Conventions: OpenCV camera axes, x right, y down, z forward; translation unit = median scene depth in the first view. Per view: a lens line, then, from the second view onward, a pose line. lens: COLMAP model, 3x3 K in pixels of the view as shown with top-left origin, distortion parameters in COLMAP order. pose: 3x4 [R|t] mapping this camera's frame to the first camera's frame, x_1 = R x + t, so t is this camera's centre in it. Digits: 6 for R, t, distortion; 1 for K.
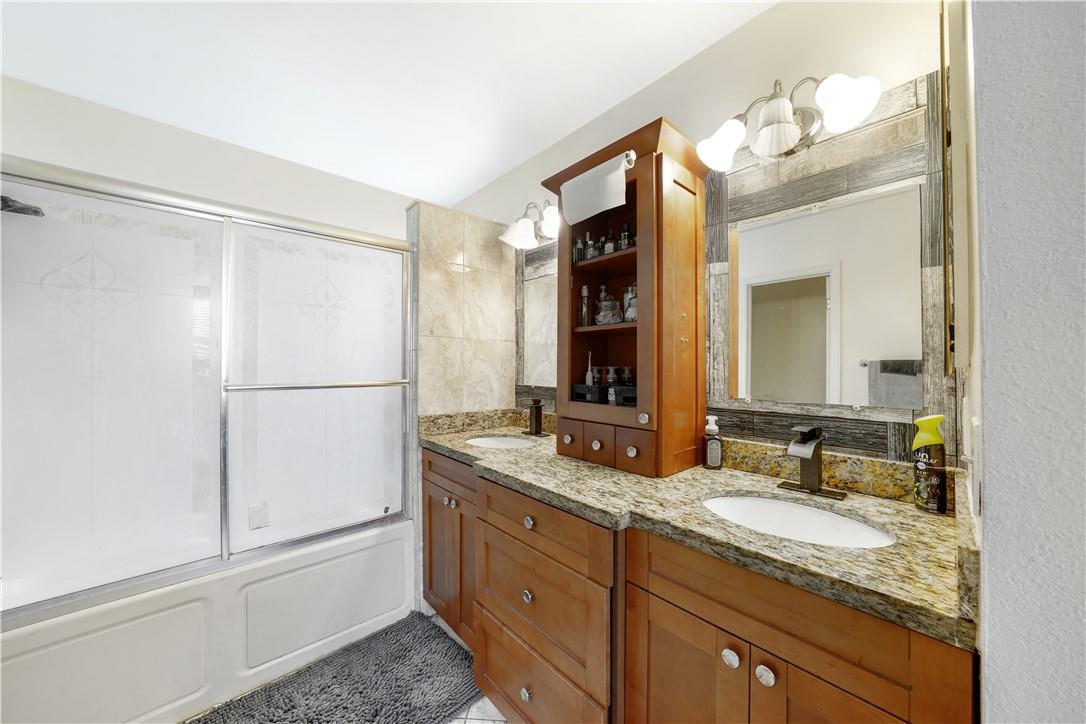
lens RADIAL K [[381.2, 0, 547.6], [0, 381.2, 359.3], [0, 0, 1]] dist [-0.016463, 0.003717]
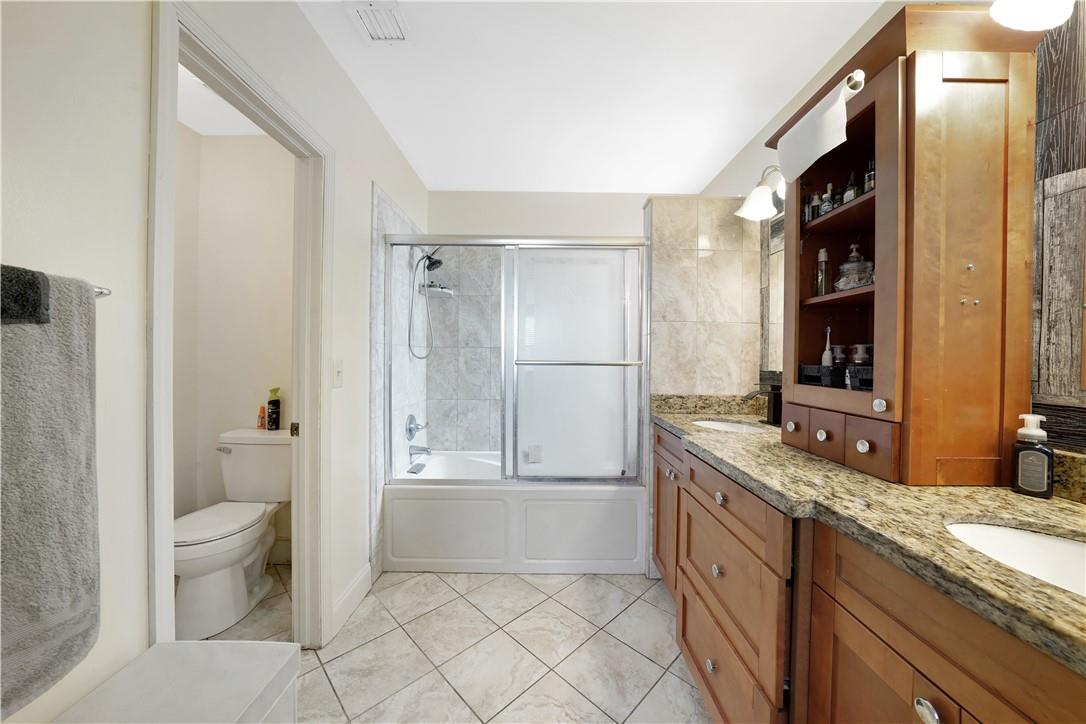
lens RADIAL K [[381.2, 0, 546.4], [0, 381.2, 356.8], [0, 0, 1]] dist [-0.016463, 0.003717]
pose [[0.746195, 0.007062, -0.665690, 0.223292], [-0.001533, 0.999959, 0.008889, 0.043307], [0.665725, -0.005613, 0.746176, -0.031137]]
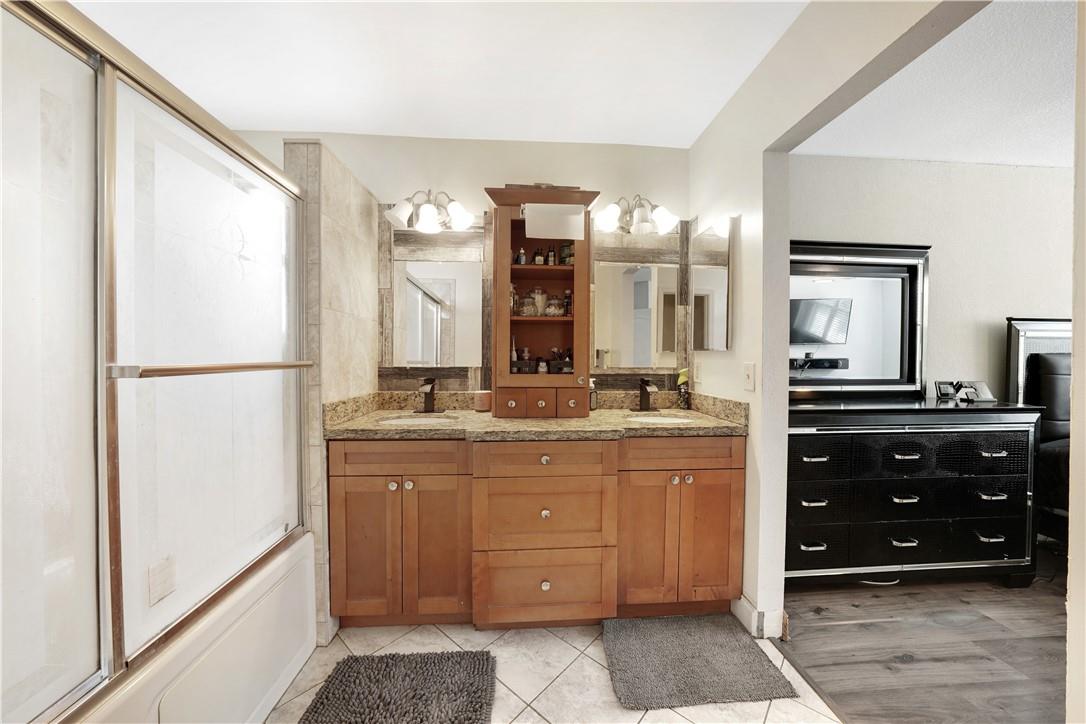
lens RADIAL K [[381.2, 0, 543.9], [0, 381.2, 358.0], [0, 0, 1]] dist [-0.016463, 0.003717]
pose [[0.615866, -0.001872, 0.787849, -0.926359], [-0.015410, 0.999777, 0.014421, 0.038928], [-0.787700, -0.021022, 0.615700, 0.144823]]
